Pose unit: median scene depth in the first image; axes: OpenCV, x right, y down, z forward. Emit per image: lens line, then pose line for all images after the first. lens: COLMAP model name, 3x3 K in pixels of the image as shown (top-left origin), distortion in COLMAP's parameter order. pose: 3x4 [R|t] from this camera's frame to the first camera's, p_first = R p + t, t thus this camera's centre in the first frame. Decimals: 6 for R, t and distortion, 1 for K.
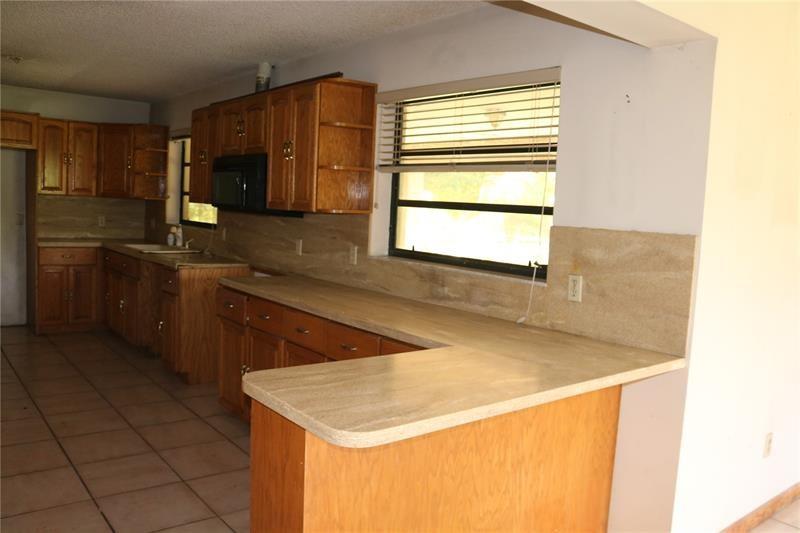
lens RADIAL K [[655.8, 0, 397.2], [0, 655.8, 266.7], [0, 0, 1]] dist [-0.083554, 0.000819]
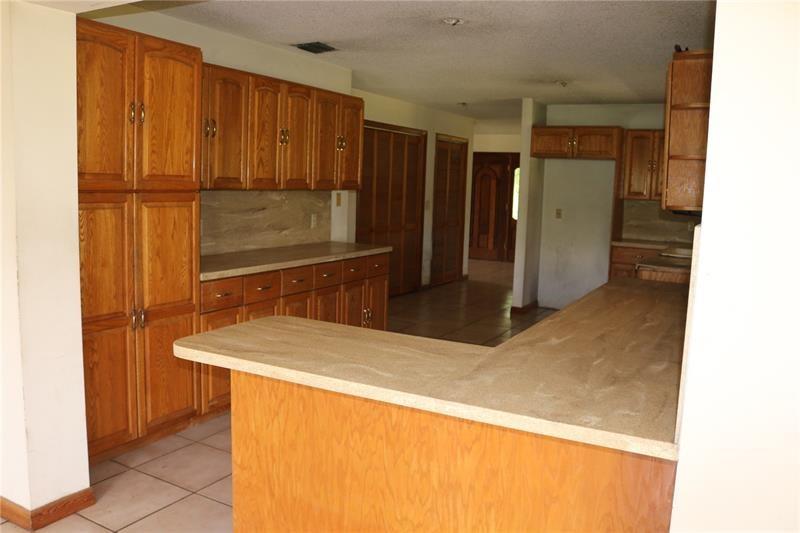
lens RADIAL K [[655.8, 0, 397.4], [0, 655.8, 263.3], [0, 0, 1]] dist [-0.083554, 0.000819]
pose [[0.385555, 0.074401, -0.919680, 0.926146], [-0.101500, 0.994114, 0.037871, -0.013886], [0.917085, 0.078746, 0.390837, 0.583981]]
